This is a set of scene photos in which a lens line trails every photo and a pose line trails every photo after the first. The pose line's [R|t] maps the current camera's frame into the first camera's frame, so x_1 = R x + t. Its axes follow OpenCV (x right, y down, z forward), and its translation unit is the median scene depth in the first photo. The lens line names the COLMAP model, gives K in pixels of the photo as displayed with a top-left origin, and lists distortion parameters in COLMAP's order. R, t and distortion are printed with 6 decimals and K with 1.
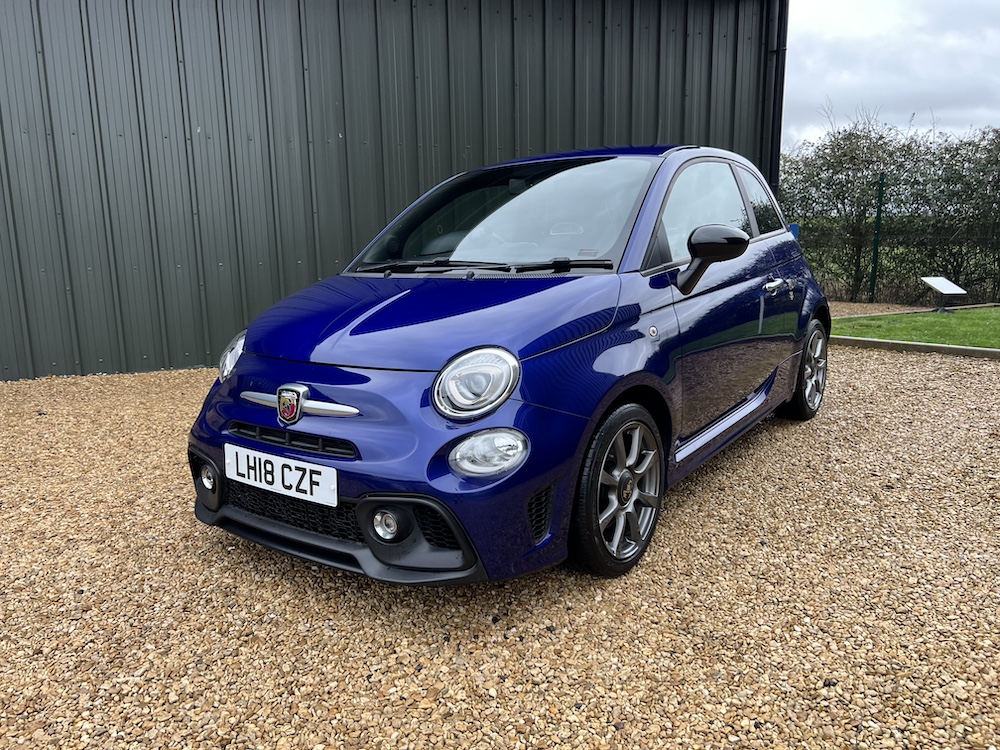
lens RADIAL K [[758.2, 0, 543.2], [0, 758.2, 380.6], [0, 0, 1]] dist [0.028517, -0.004366]
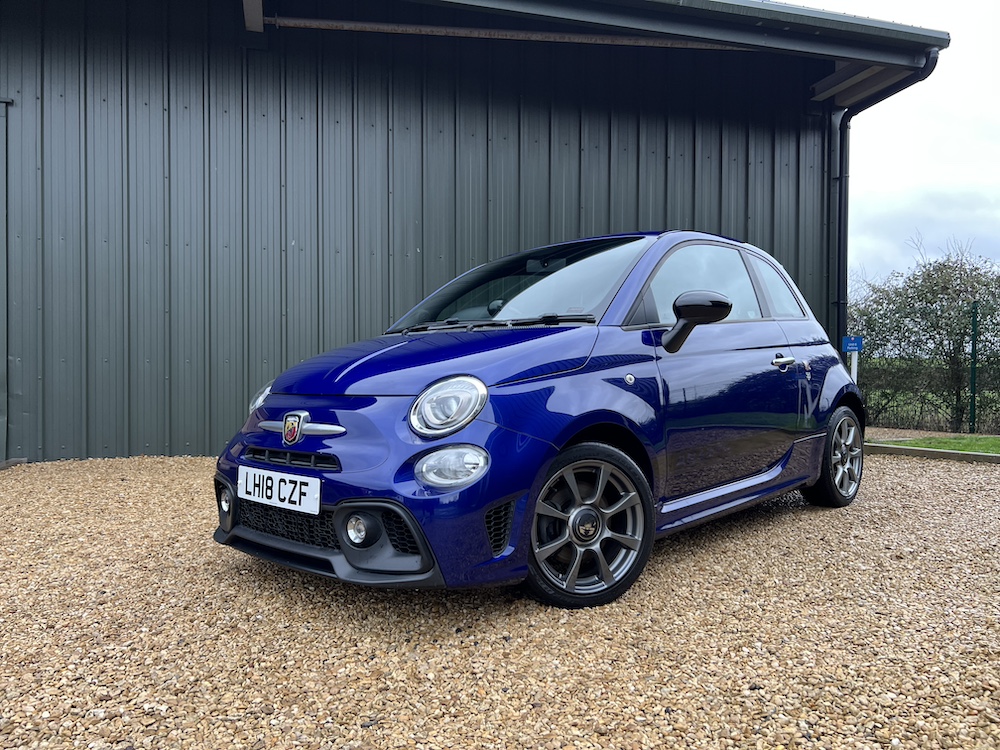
lens RADIAL K [[753.4, 0, 550.3], [0, 753.4, 391.8], [0, 0, 1]] dist [0.005890, 0.027152]
pose [[0.993704, 0.010755, -0.111516, 0.177826], [-0.027614, 0.988185, -0.150758, 0.139854], [0.108577, 0.152888, 0.982261, -0.071362]]
